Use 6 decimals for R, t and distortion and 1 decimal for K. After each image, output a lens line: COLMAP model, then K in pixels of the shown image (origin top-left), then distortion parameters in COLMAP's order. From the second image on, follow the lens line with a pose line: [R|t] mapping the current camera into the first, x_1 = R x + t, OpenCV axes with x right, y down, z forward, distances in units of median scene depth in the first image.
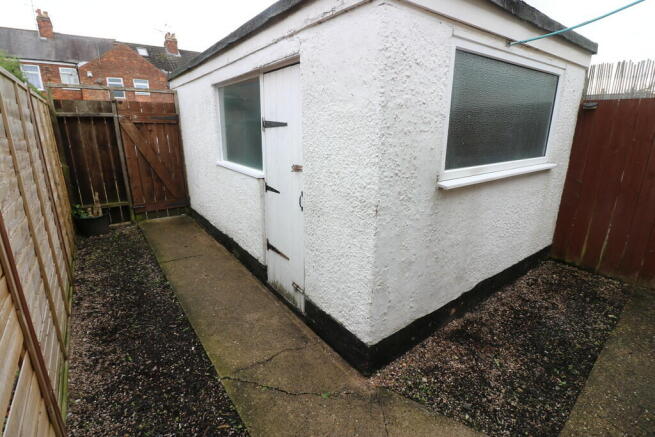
lens RADIAL K [[304.8, 0, 325.5], [0, 304.8, 222.3], [0, 0, 1]] dist [-0.008021, -0.007114]
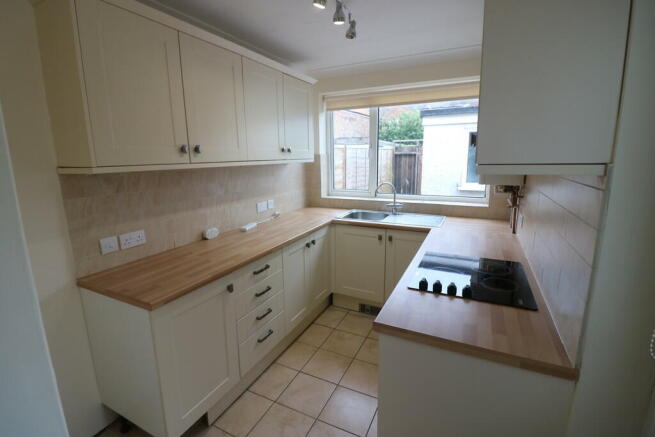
lens RADIAL K [[304.8, 0, 326.3], [0, 304.8, 214.8], [0, 0, 1]] dist [-0.008021, -0.007114]
pose [[0.446299, 0.161471, -0.880196, 0.949779], [-0.241968, 0.968723, 0.055022, 0.089035], [0.861550, 0.188423, 0.471411, -0.436817]]
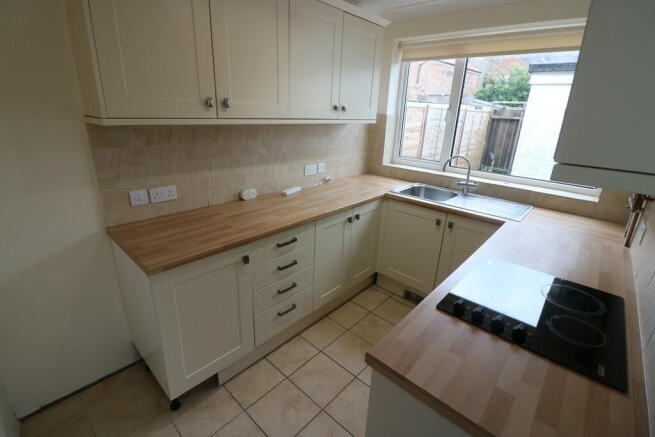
lens RADIAL K [[304.8, 0, 325.3], [0, 304.8, 215.6], [0, 0, 1]] dist [-0.008021, -0.007114]
pose [[0.180871, 0.326005, -0.927904, 0.901457], [-0.319620, 0.911738, 0.258024, 0.057656], [0.930123, 0.249908, 0.269105, -0.359613]]
